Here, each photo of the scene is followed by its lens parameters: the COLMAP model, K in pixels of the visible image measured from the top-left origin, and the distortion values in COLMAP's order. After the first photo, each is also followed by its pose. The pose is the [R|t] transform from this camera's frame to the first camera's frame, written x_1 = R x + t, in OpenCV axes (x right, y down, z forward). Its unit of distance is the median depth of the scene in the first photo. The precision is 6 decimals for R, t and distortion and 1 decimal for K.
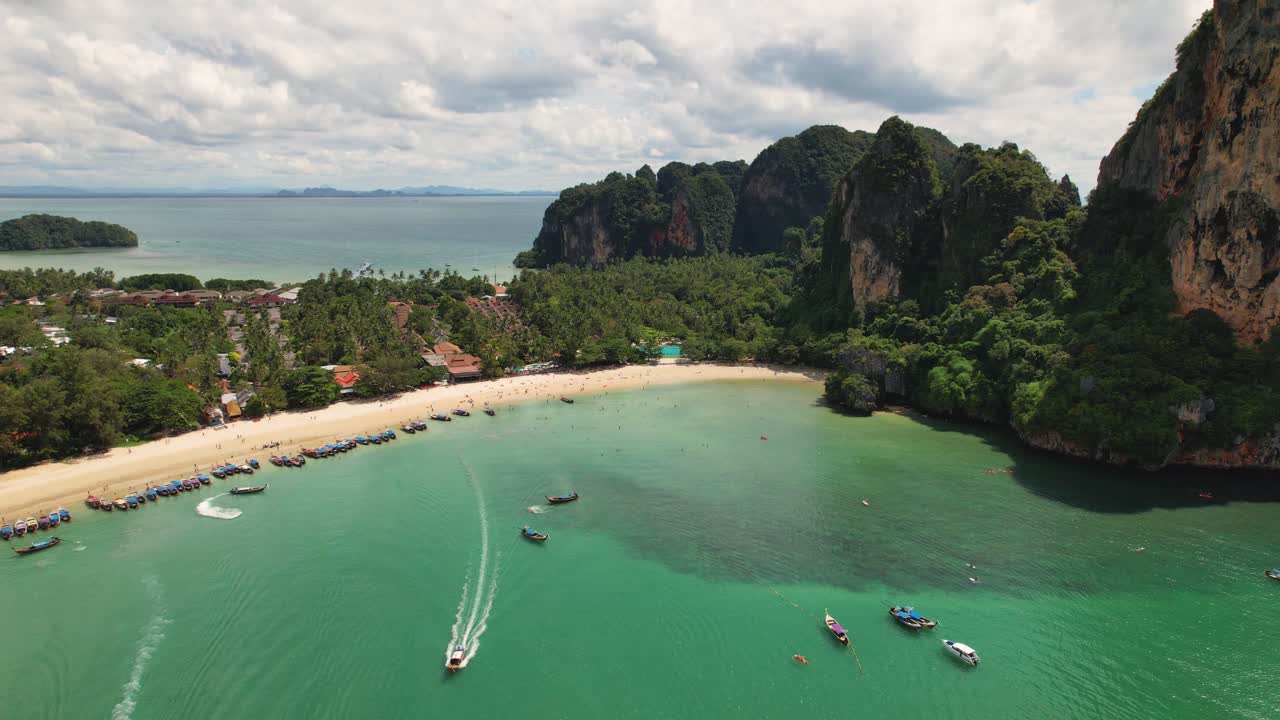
lens RADIAL K [[842.0, 0, 638.7], [0, 842.0, 361.4], [0, 0, 1]] dist [-0.012517, 0.002482]
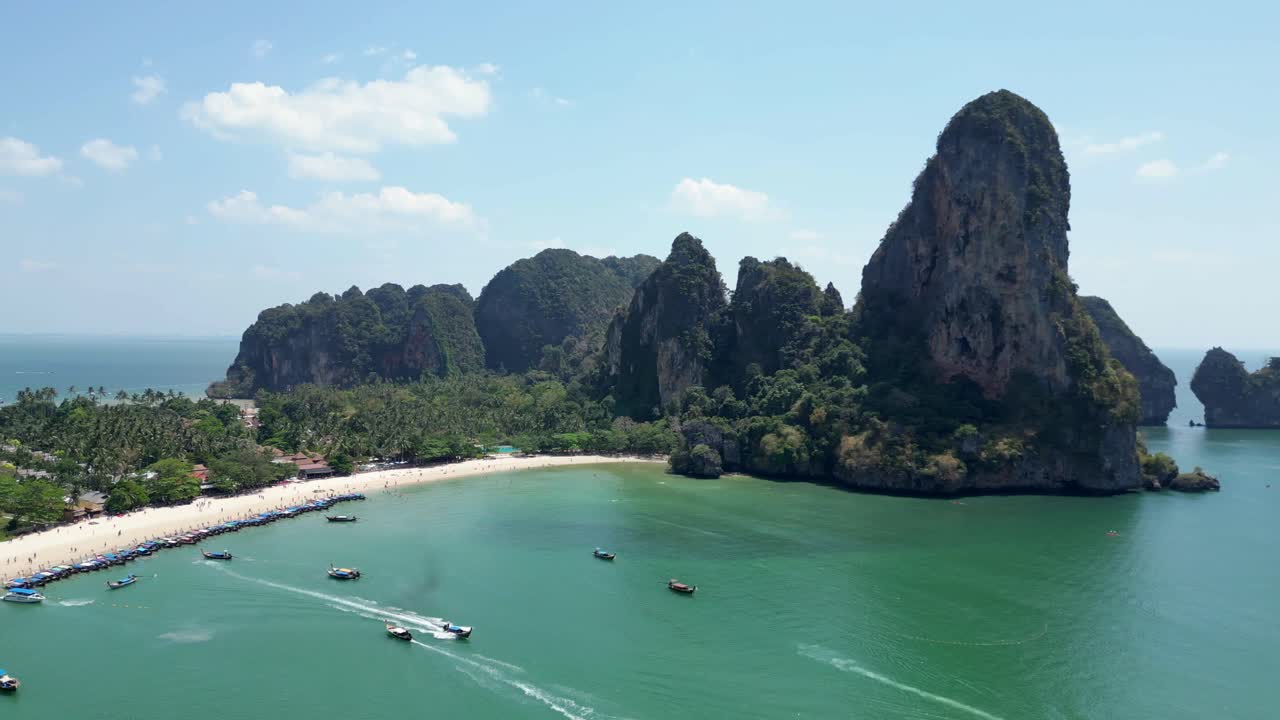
lens RADIAL K [[980.0, 0, 630.9], [0, 980.0, 356.6], [0, 0, 1]] dist [0.006854, -0.018097]
pose [[0.935818, -0.006394, 0.352426, -0.298533], [0.067420, 0.984623, -0.161161, 0.105259], [-0.345976, 0.174578, 0.921859, -0.208422]]
